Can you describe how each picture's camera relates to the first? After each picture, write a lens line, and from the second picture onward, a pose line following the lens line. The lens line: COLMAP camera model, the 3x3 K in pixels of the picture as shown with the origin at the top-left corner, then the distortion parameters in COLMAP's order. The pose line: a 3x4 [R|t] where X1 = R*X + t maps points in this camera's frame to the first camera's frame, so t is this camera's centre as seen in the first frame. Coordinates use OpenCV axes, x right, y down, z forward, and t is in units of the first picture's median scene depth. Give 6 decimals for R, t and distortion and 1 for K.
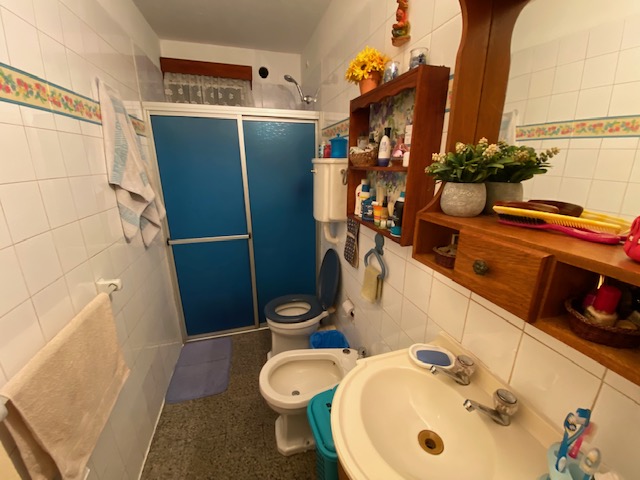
lens RADIAL K [[259.5, 0, 320.0], [0, 259.5, 240.0], [0, 0, 1]] dist [0.017413, -0.019562]
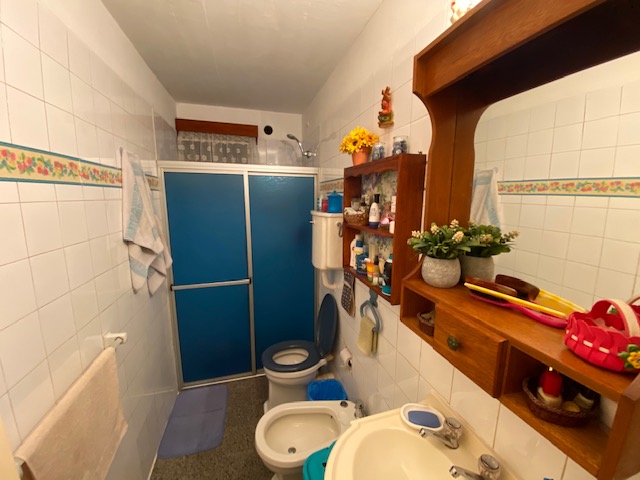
lens RADIAL K [[259.5, 0, 320.0], [0, 259.5, 240.0], [0, 0, 1]] dist [0.017413, -0.019562]
pose [[0.999995, 0.002580, -0.001733, 0.012492], [-0.002779, 0.991851, -0.127376, -0.075186], [0.001390, 0.127380, 0.991853, -0.074470]]
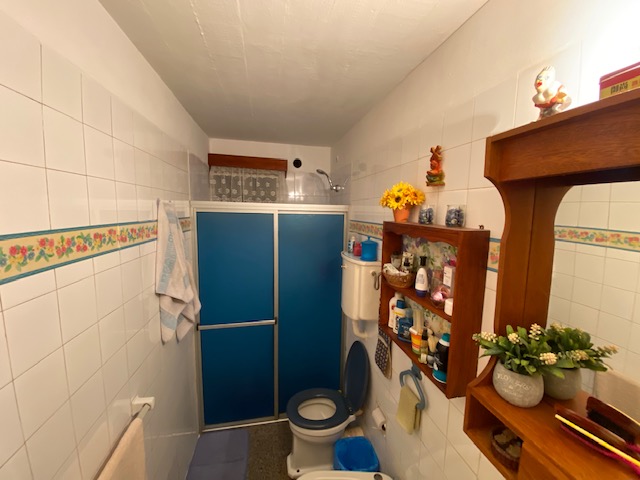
lens RADIAL K [[259.5, 0, 320.0], [0, 259.5, 240.0], [0, 0, 1]] dist [0.017413, -0.019562]
pose [[0.997087, 0.022845, -0.072764, -0.061730], [-0.035522, 0.983388, -0.178009, -0.248332], [0.067489, 0.180075, 0.981335, -0.039548]]
